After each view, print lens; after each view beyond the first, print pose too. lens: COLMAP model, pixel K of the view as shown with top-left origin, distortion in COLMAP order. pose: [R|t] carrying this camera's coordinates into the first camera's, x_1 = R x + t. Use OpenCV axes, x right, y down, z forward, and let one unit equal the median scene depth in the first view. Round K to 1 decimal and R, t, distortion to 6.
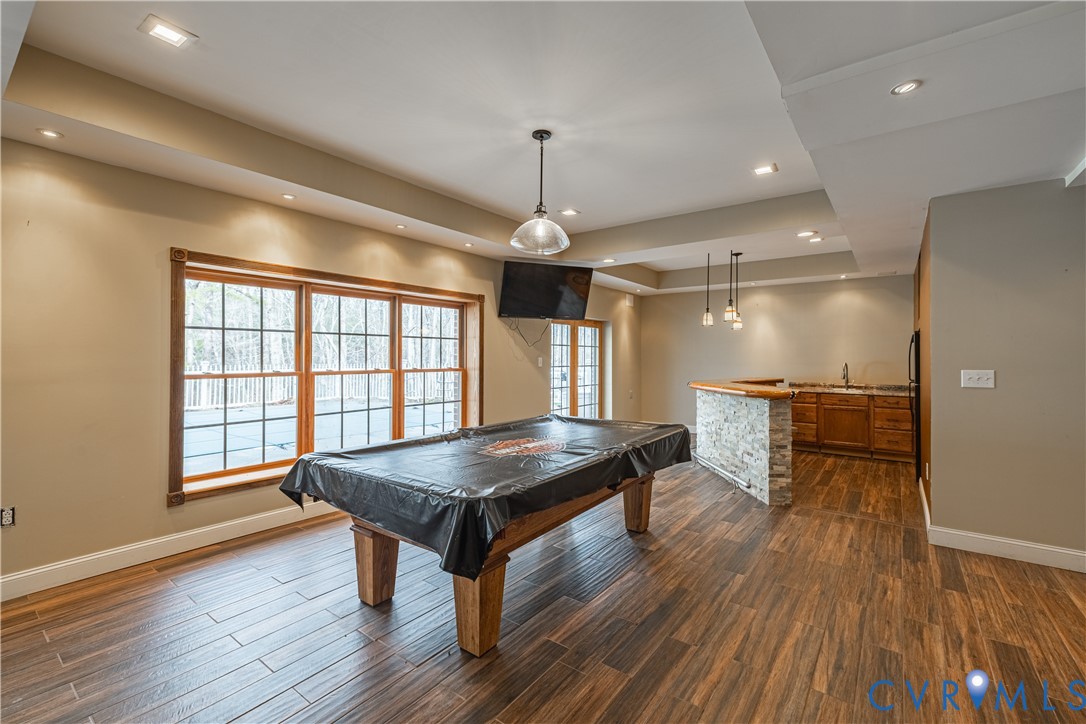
lens RADIAL K [[456.0, 0, 545.8], [0, 456.0, 358.6], [0, 0, 1]] dist [-0.001033, -0.000210]
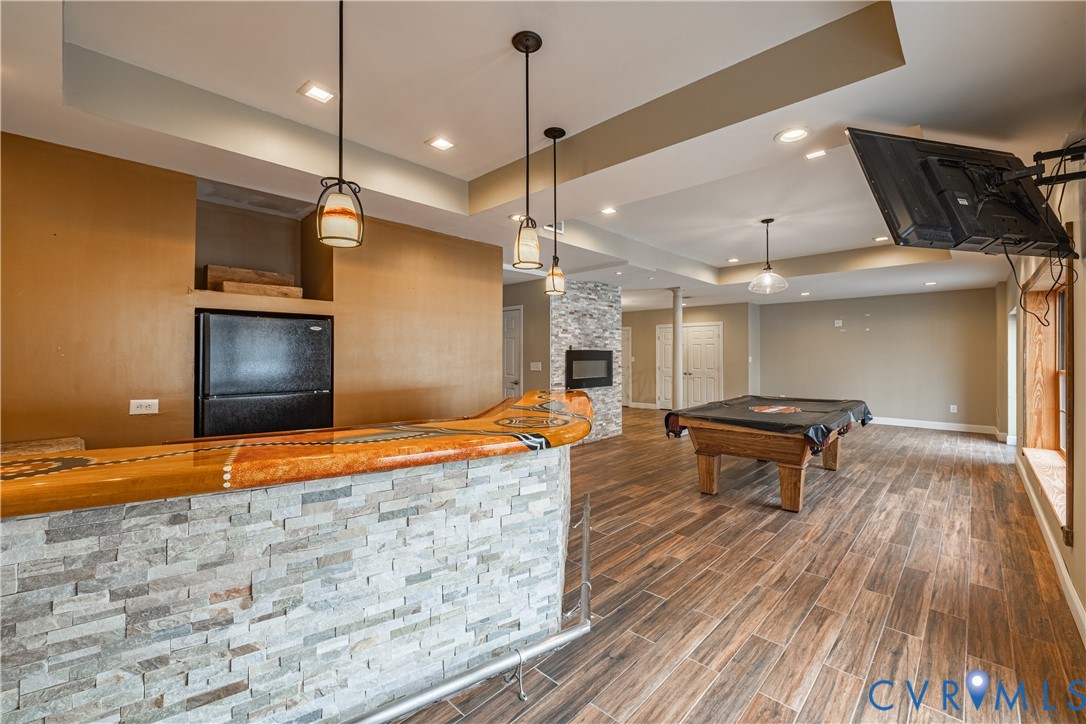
lens RADIAL K [[456.0, 0, 541.0], [0, 456.0, 359.1], [0, 0, 1]] dist [-0.001033, -0.000210]
pose [[-0.994547, -0.000534, 0.104284, 0.506331], [-0.000503, 1.000000, 0.000318, 0.001361], [-0.104285, 0.000264, -0.994547, 2.210183]]
